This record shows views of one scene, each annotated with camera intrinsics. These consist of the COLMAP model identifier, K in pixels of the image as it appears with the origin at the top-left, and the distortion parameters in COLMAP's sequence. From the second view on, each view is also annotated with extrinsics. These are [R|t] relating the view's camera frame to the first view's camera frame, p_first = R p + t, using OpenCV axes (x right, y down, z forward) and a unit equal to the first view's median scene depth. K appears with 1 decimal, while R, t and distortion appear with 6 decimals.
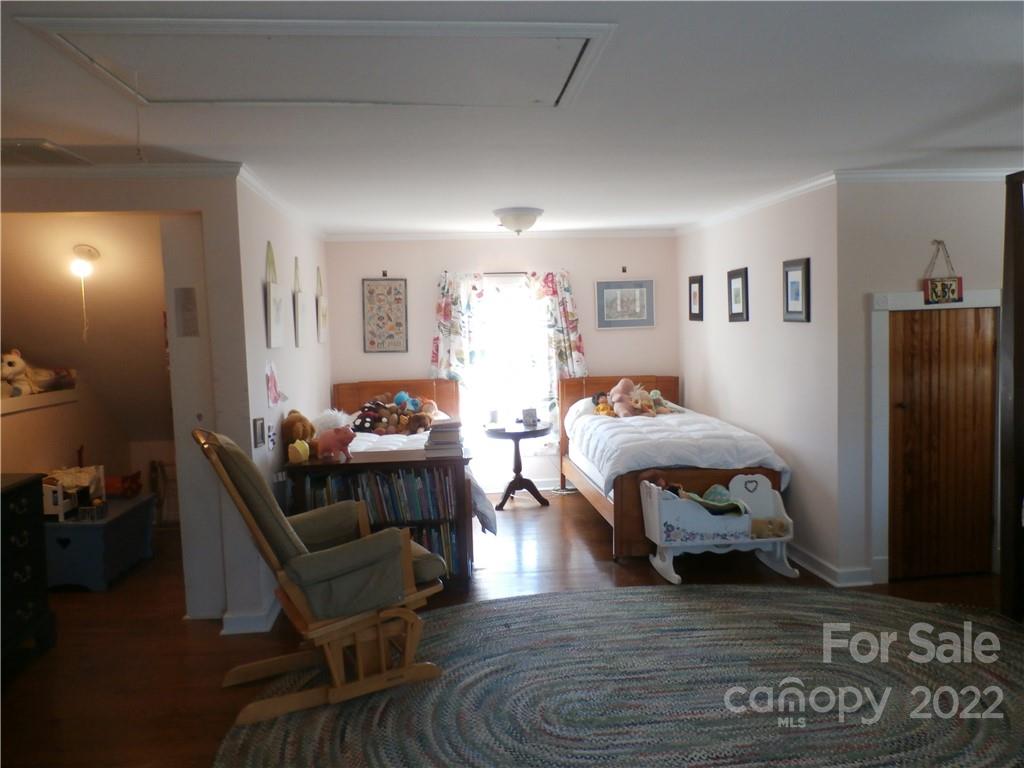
lens RADIAL K [[778.9, 0, 517.3], [0, 778.9, 383.6], [0, 0, 1]] dist [-0.016708, -0.000370]
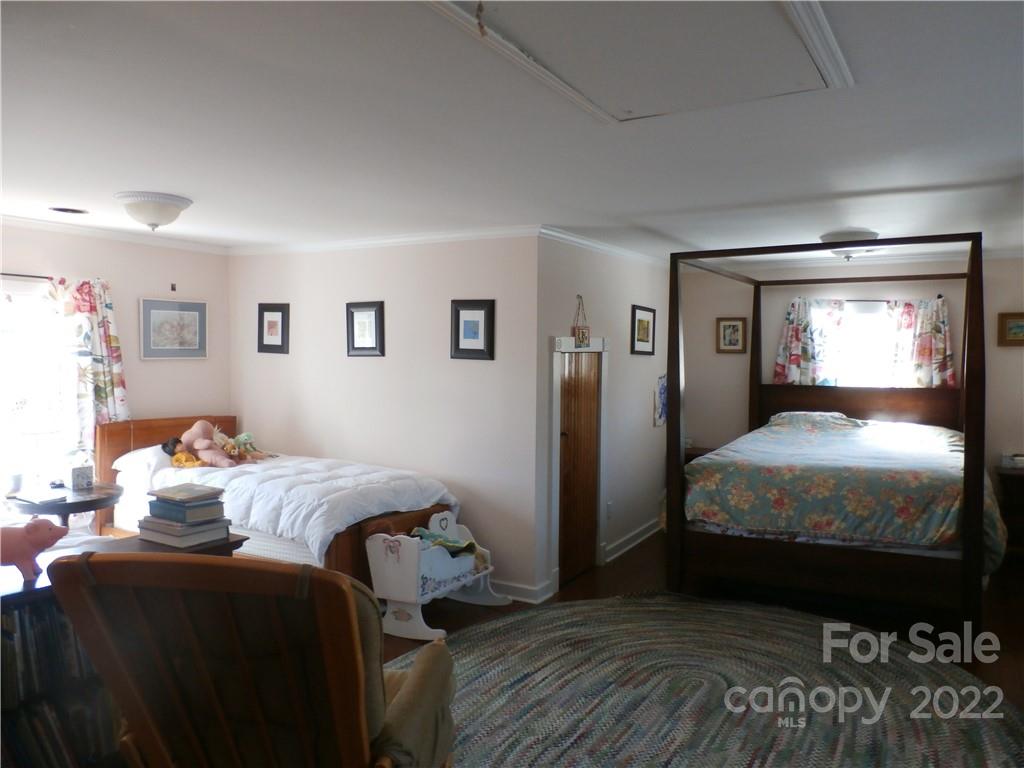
lens RADIAL K [[778.9, 0, 515.8], [0, 778.9, 381.8], [0, 0, 1]] dist [-0.016708, -0.000370]
pose [[0.583200, 0.004934, 0.812314, -0.391960], [0.033272, 0.998997, -0.029956, -0.013775], [-0.811647, 0.044498, 0.582451, 0.297567]]
